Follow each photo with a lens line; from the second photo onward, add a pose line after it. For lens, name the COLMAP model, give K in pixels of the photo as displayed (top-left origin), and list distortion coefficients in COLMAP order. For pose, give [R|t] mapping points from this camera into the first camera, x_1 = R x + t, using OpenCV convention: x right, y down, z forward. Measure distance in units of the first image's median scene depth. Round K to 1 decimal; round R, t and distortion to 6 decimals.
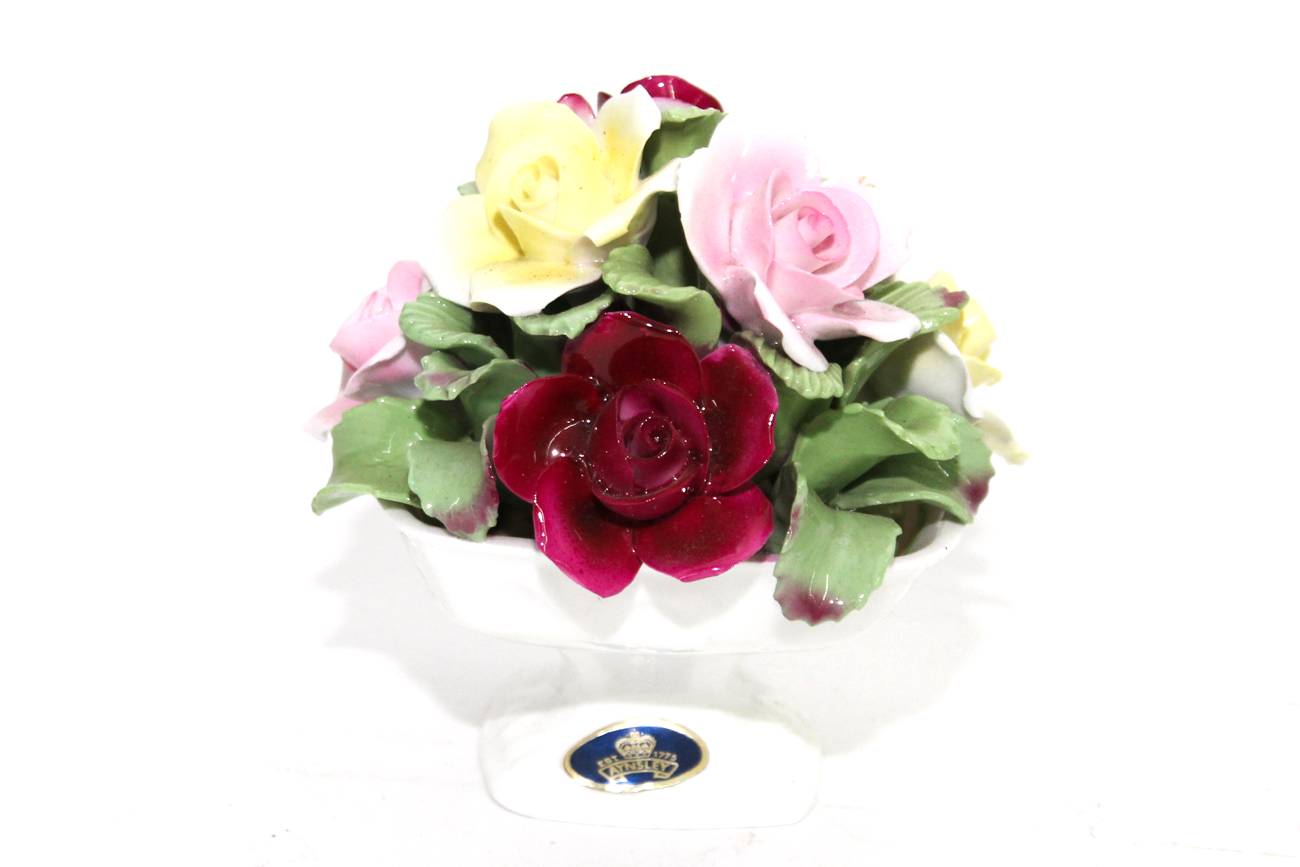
lens RADIAL K [[2111.4, 0, 650.0], [0, 2111.4, 433.5], [0, 0, 1]] dist [-0.024128, -0.038524]
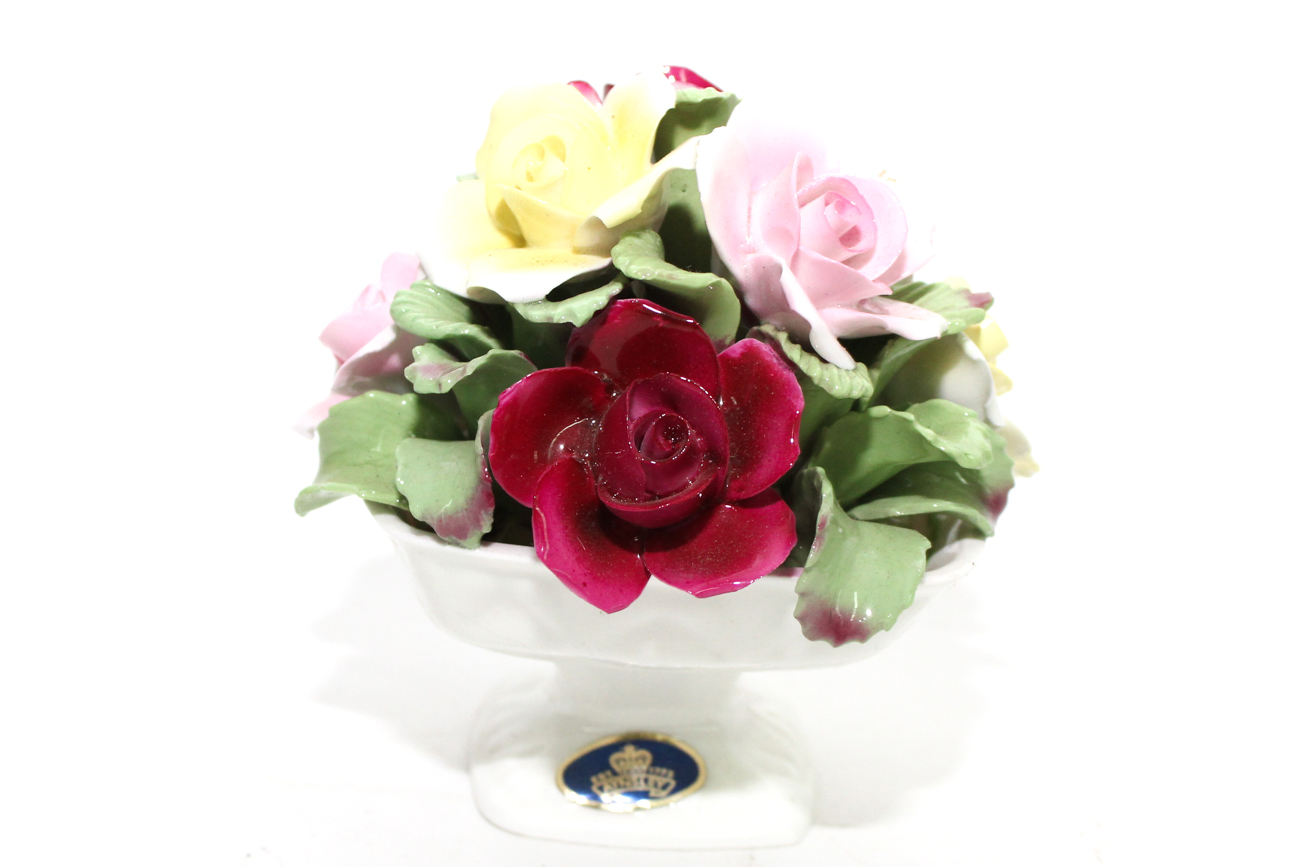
lens RADIAL K [[1989.9, 0, 650.0], [0, 1989.9, 433.5], [0, 0, 1]] dist [-0.137708, 0.014386]
pose [[0.999813, 0.017682, 0.007784, -0.011160], [-0.017635, 0.999826, -0.006079, 0.005031], [-0.007891, 0.005941, 0.999951, 0.133873]]
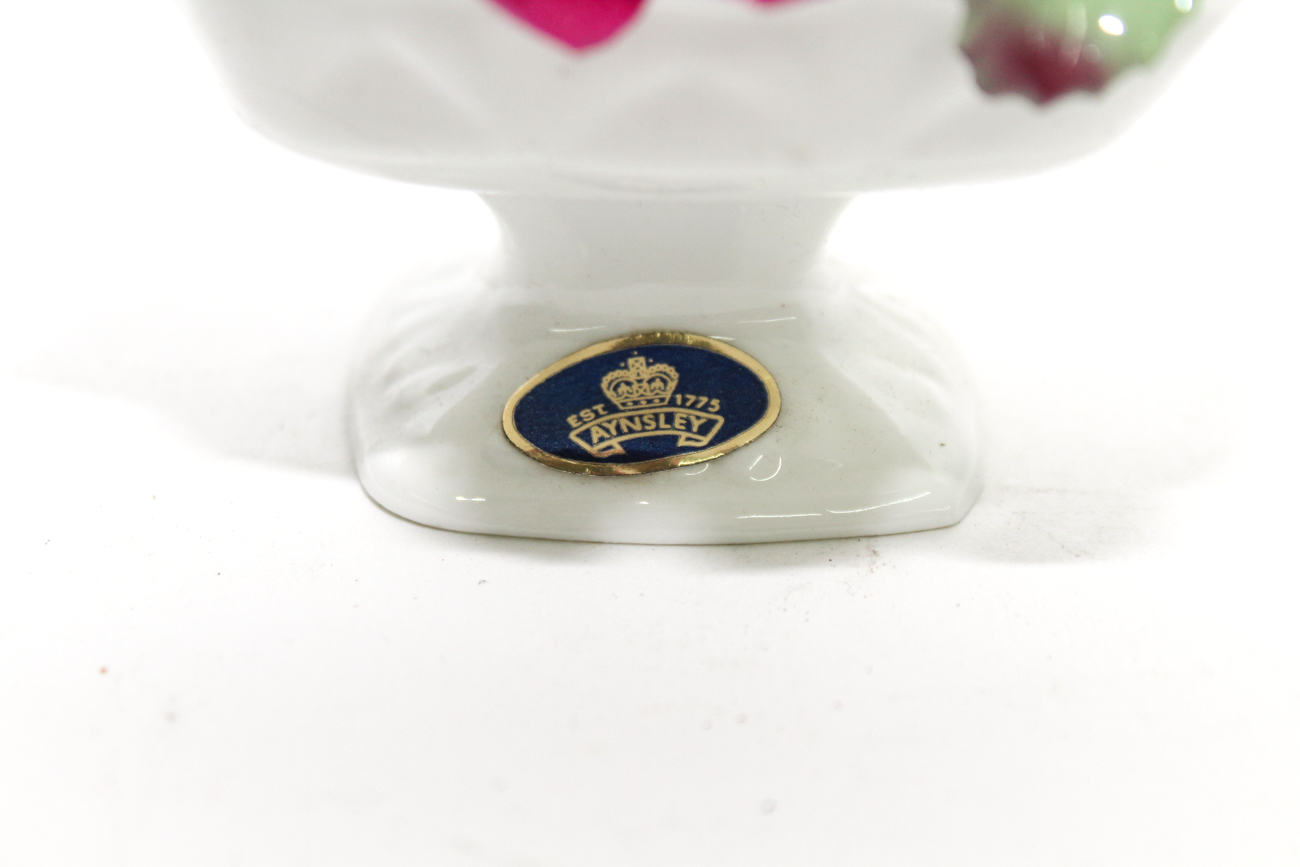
lens RADIAL K [[3281.8, 0, 650.0], [0, 3281.8, 433.5], [0, 0, 1]] dist [-0.050059, -0.167945]
pose [[0.999667, -0.025782, -0.000701, -0.005888], [0.025552, 0.986320, 0.162847, 0.041836], [-0.003507, -0.162811, 0.986651, 0.295898]]
